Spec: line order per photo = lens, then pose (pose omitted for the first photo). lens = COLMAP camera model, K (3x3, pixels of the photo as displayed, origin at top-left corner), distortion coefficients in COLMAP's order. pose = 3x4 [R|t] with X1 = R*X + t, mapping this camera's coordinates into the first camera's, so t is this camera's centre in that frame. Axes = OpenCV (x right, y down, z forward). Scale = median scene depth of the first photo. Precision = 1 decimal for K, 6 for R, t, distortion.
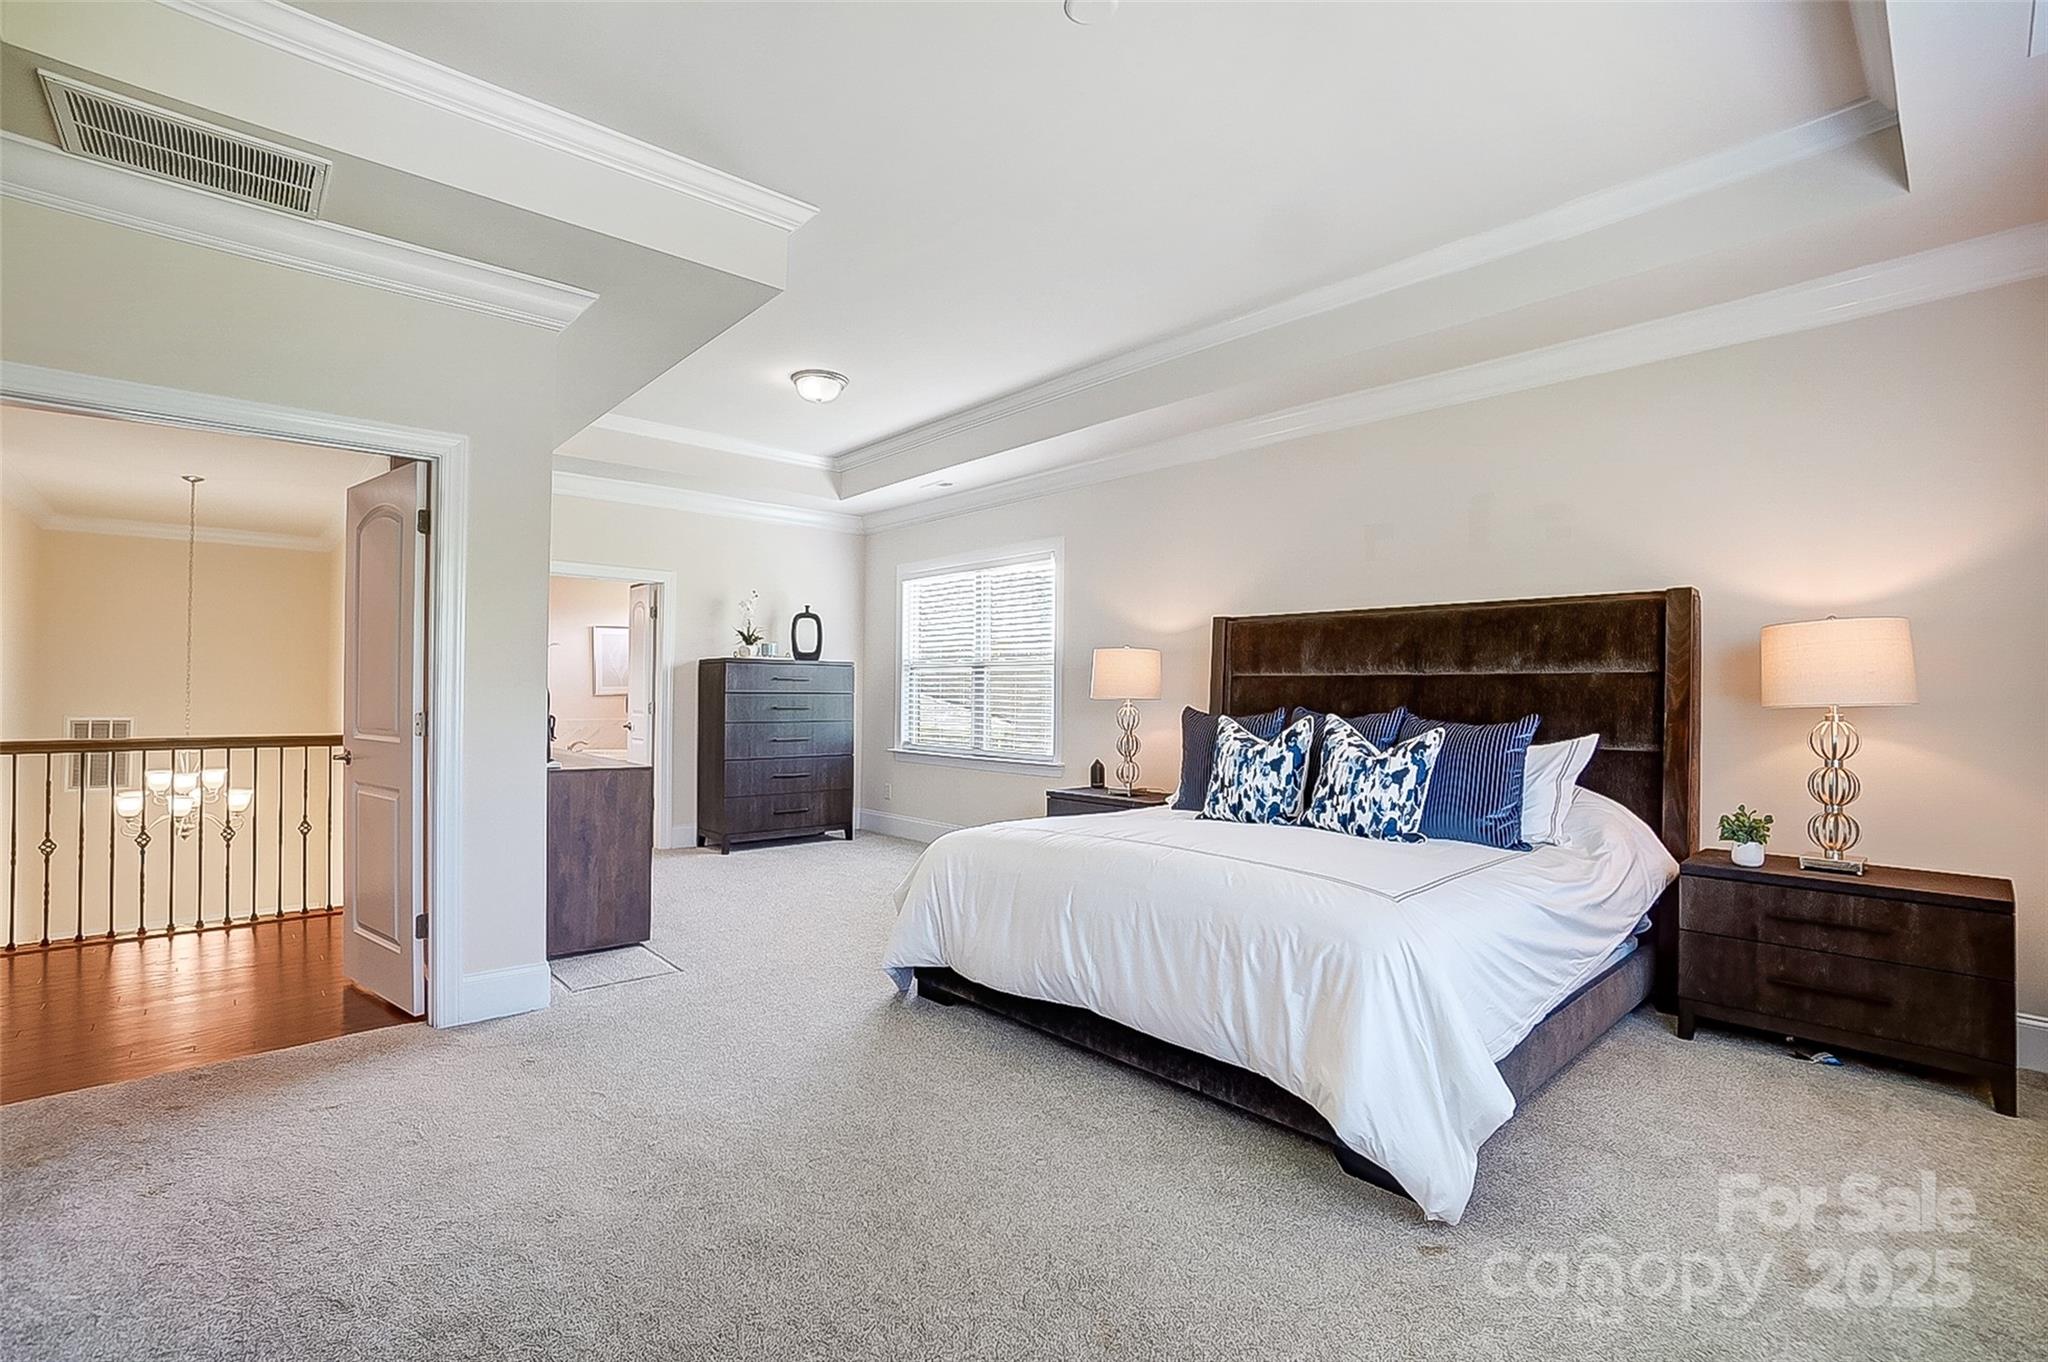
lens RADIAL K [[937.1, 0, 1024.0], [0, 937.1, 681.0], [0, 0, 1]] dist [0.001940, 0.000297]
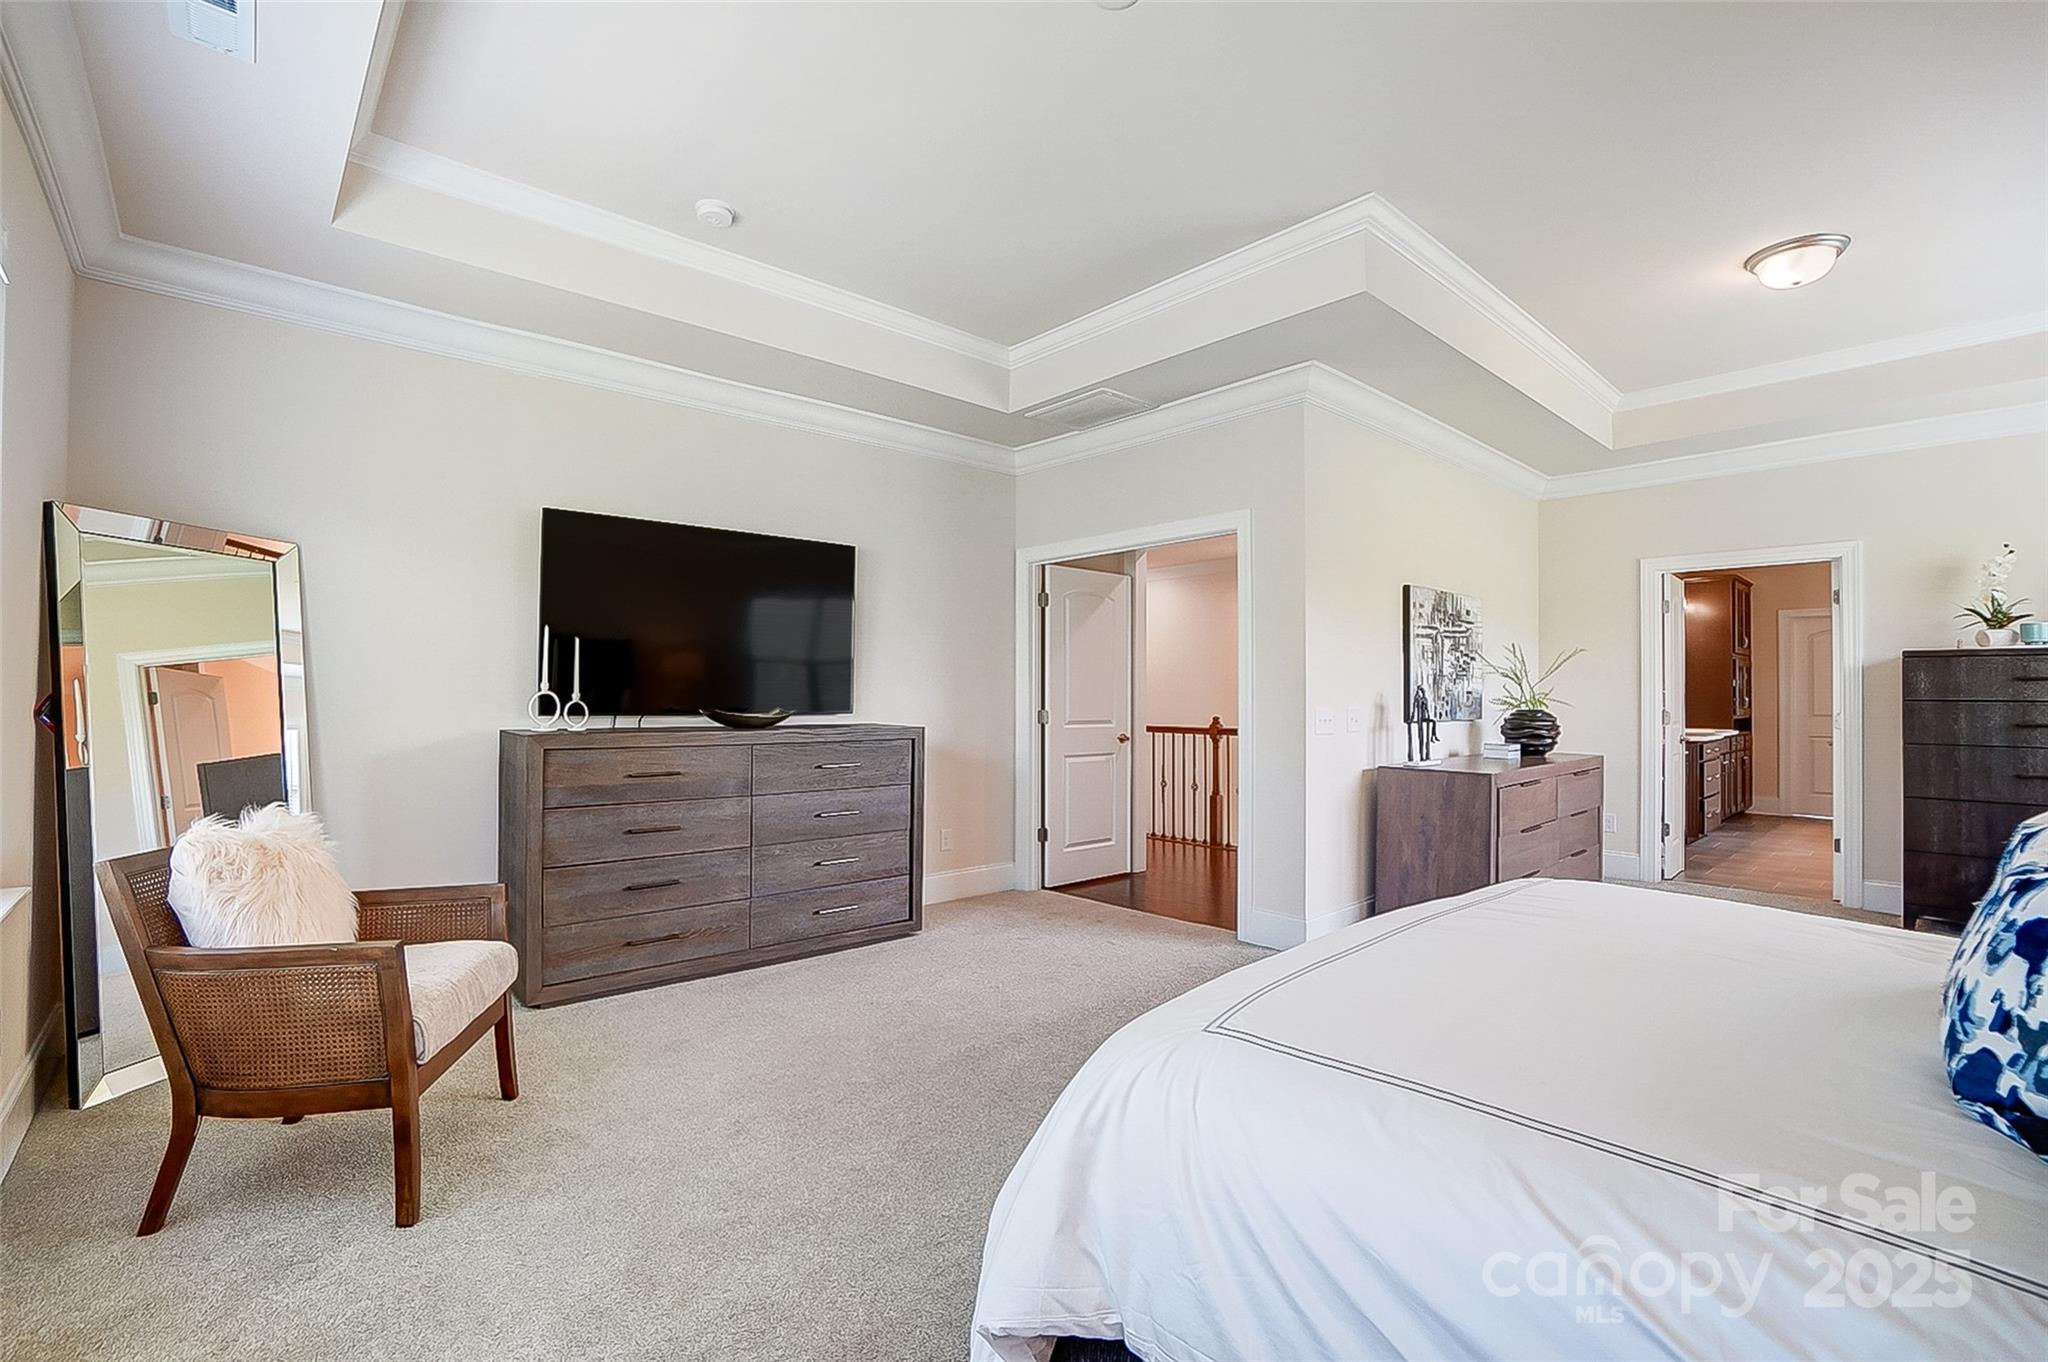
lens RADIAL K [[937.1, 0, 1024.0], [0, 937.1, 681.0], [0, 0, 1]] dist [0.001940, 0.000297]
pose [[-0.006152, -0.023168, -0.999713, 0.730764], [0.007187, 0.999705, -0.023212, 0.017031], [0.999955, -0.007328, -0.005983, 0.646893]]
